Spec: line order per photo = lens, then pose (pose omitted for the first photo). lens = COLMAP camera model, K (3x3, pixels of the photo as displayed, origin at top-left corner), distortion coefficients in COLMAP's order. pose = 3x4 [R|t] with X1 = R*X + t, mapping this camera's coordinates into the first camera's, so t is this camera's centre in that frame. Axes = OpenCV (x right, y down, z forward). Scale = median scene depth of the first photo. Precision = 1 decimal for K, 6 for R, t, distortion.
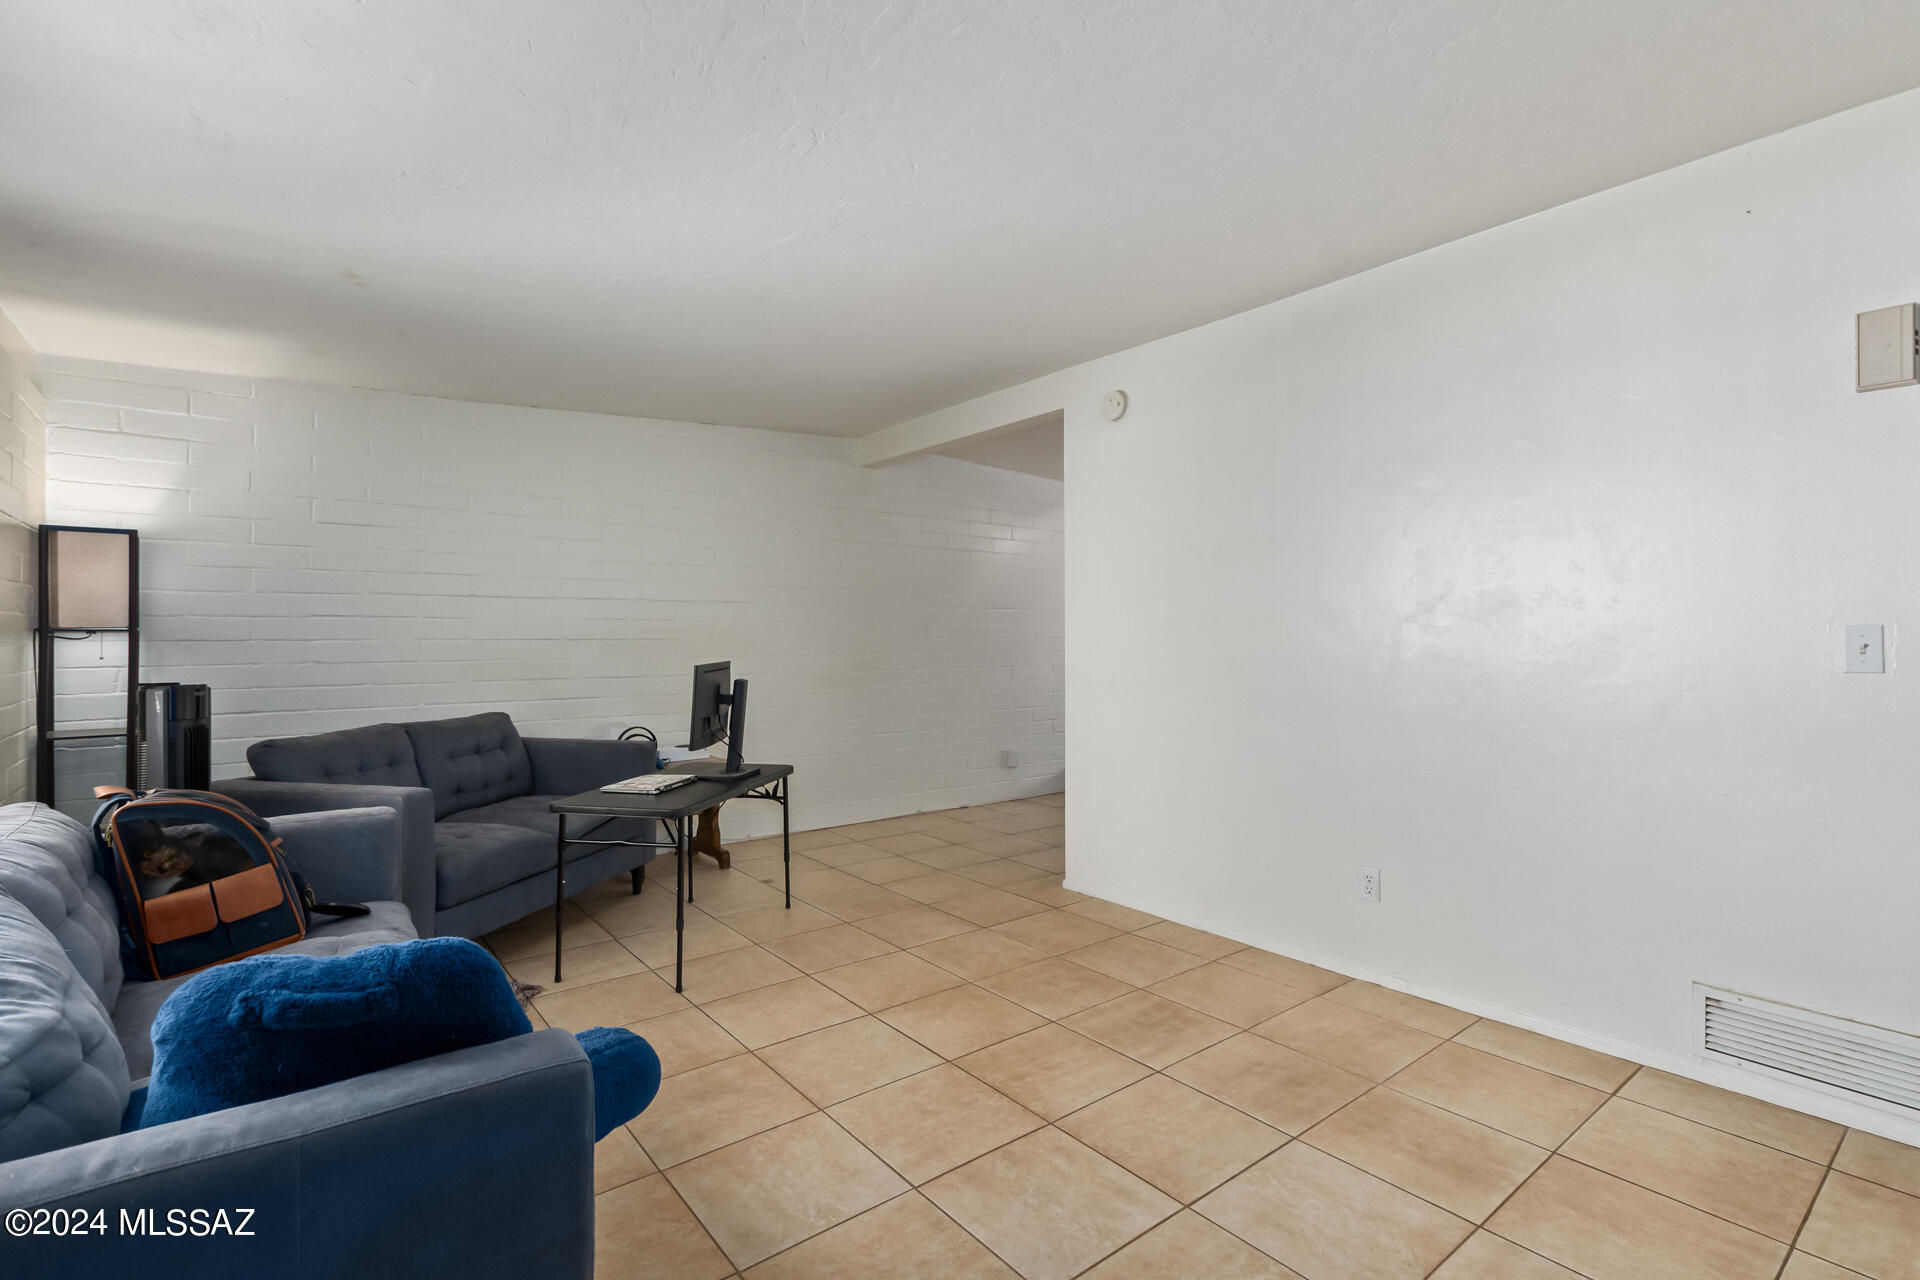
lens RADIAL K [[908.0, 0, 960.0], [0, 908.0, 640.0], [0, 0, 1]] dist [-0.031068, 0.003799]
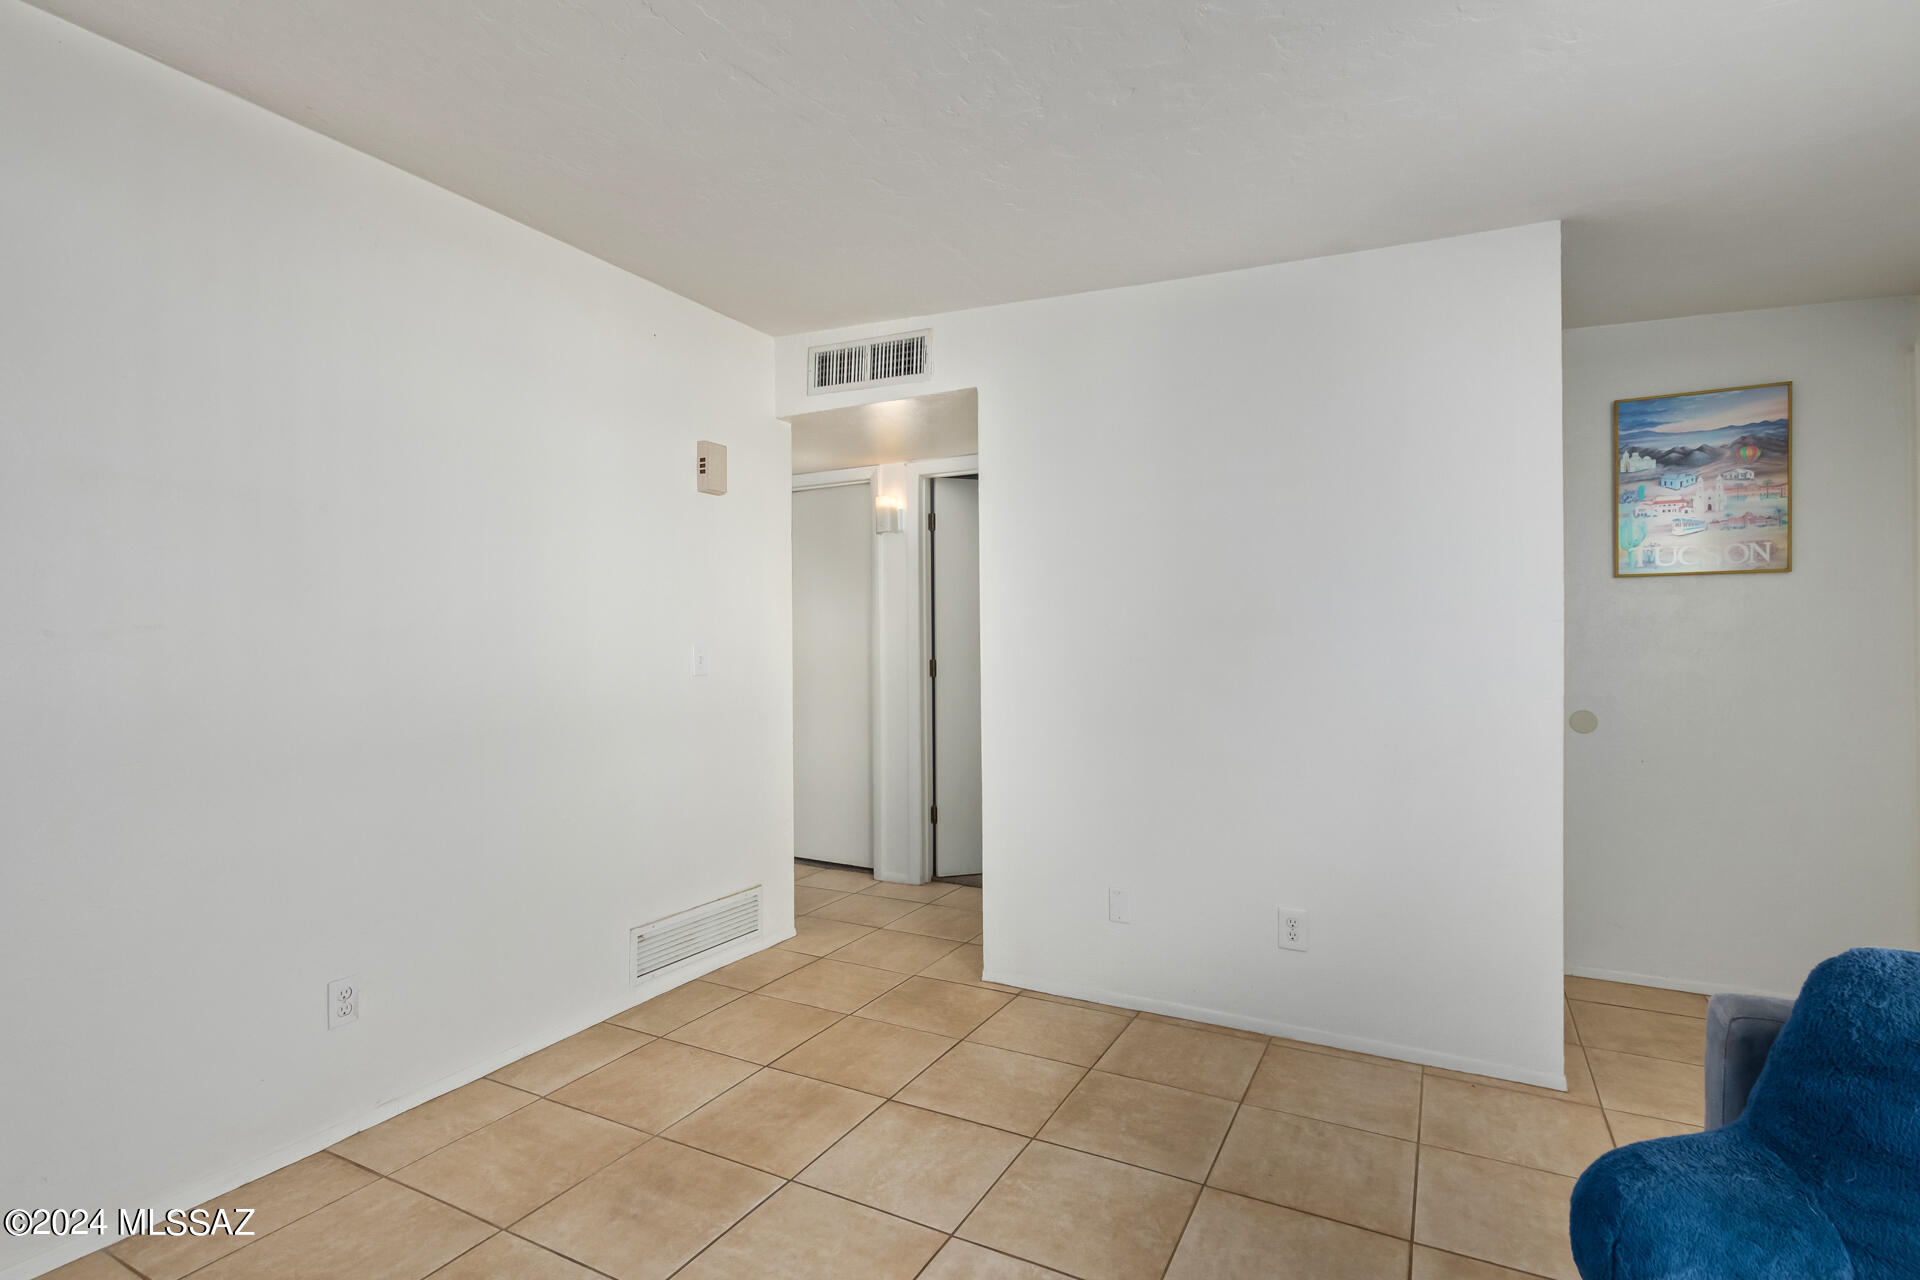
lens RADIAL K [[899.7, 0, 948.0], [0, 899.7, 650.0], [0, 0, 1]] dist [0.008696, 0.000218]
pose [[-0.401271, 0.002758, 0.915955, -0.482438], [0.010292, 0.999946, 0.001498, -0.002724], [-0.915902, 0.010028, -0.401277, 1.041411]]
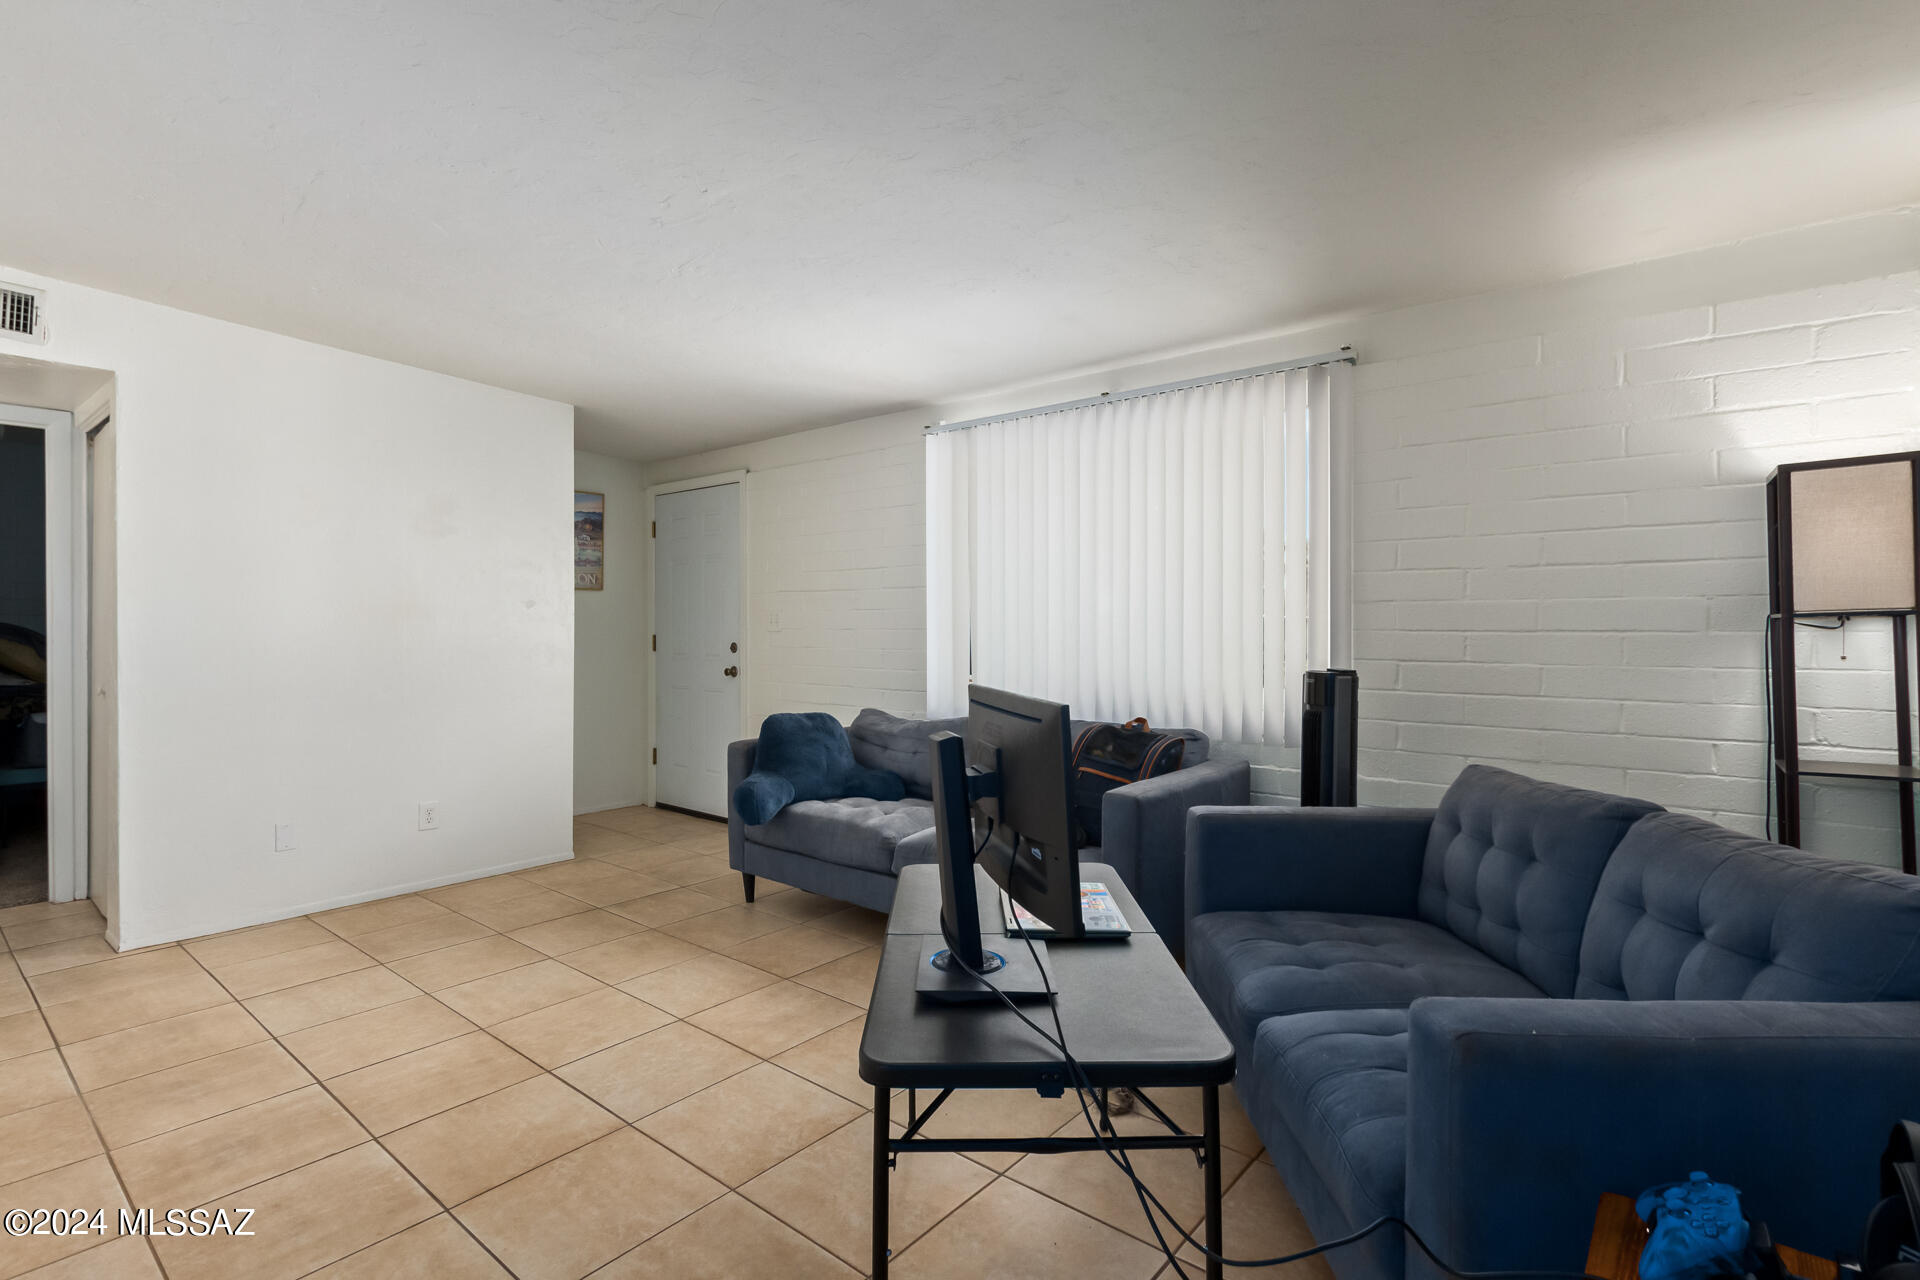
lens RADIAL K [[899.7, 0, 948.0], [0, 899.7, 650.0], [0, 0, 1]] dist [0.008696, 0.000218]
pose [[-0.979334, 0.008261, -0.202079, -0.239742], [0.001770, 0.999477, 0.032284, -0.010734], [0.202241, 0.031259, -0.978837, 2.026945]]
